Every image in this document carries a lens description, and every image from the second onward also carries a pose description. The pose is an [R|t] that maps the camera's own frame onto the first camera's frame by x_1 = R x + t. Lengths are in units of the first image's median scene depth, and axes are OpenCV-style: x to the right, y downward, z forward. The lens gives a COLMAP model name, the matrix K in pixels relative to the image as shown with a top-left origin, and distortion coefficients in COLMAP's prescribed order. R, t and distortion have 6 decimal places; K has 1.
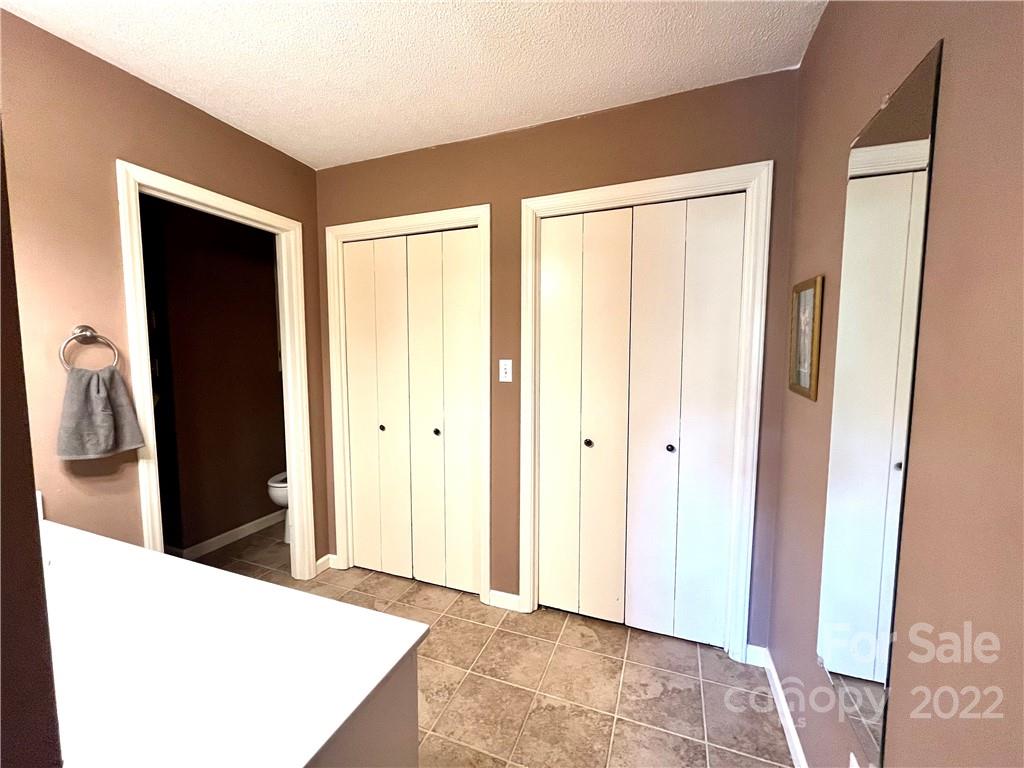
lens RADIAL K [[419.7, 0, 513.7], [0, 419.7, 388.9], [0, 0, 1]] dist [-0.000240, 0.000215]
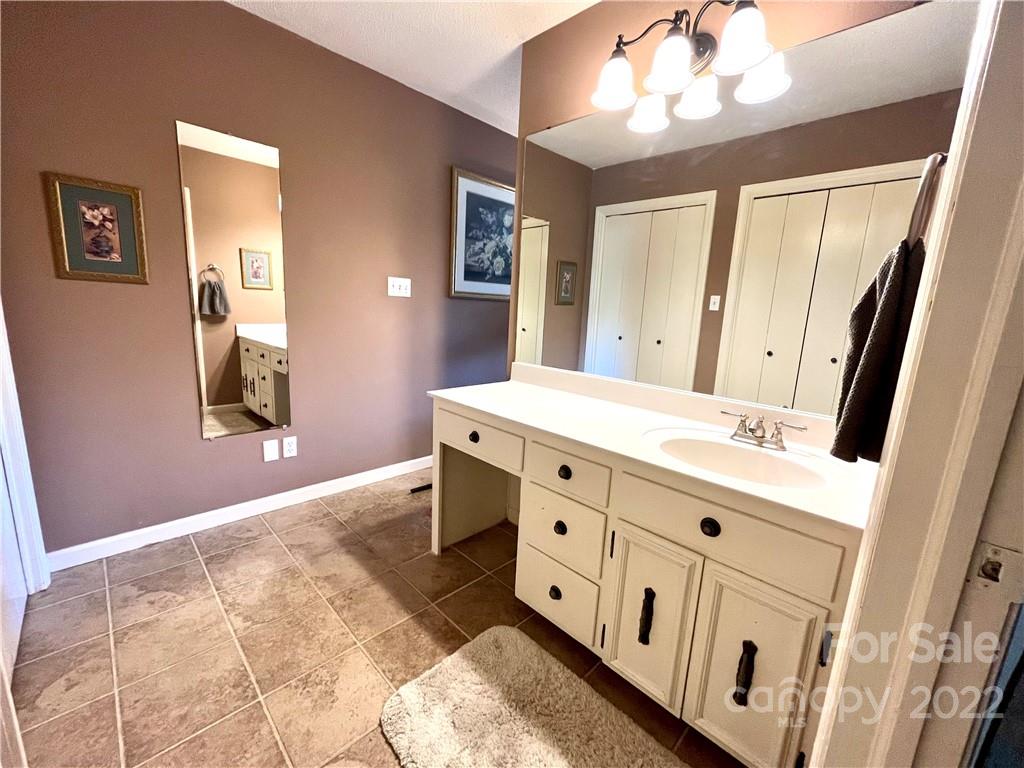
lens RADIAL K [[419.7, 0, 509.4], [0, 419.7, 378.7], [0, 0, 1]] dist [-0.000240, 0.000215]
pose [[-0.910417, -0.117329, 0.396704, -0.774757], [-0.015995, 0.968205, 0.249647, -0.028683], [-0.413382, 0.220938, -0.883347, 1.469073]]
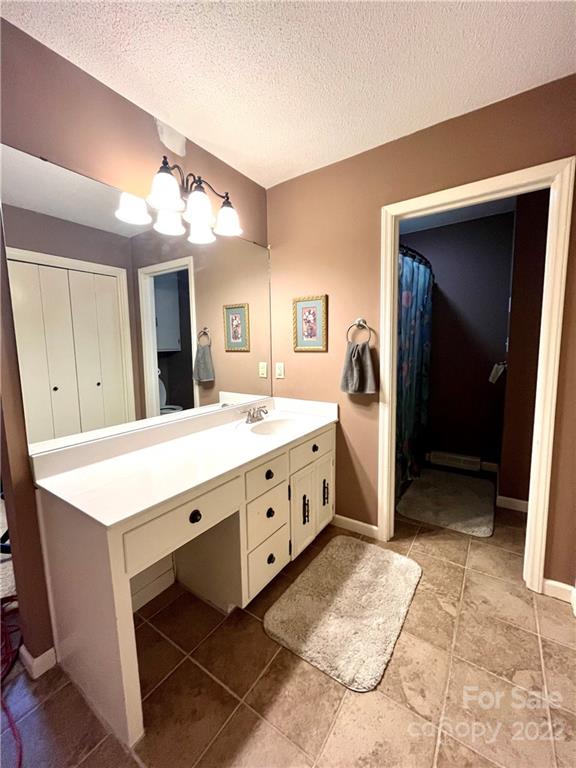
lens RADIAL K [[314.8, 0, 288.5], [0, 314.8, 384.1], [0, 0, 1]] dist [-0.000240, 0.000215]
pose [[-0.233648, 0.118729, -0.965045, 0.321115], [-0.064364, 0.988451, 0.137192, -0.036888], [0.970189, 0.094169, -0.223308, 0.945999]]
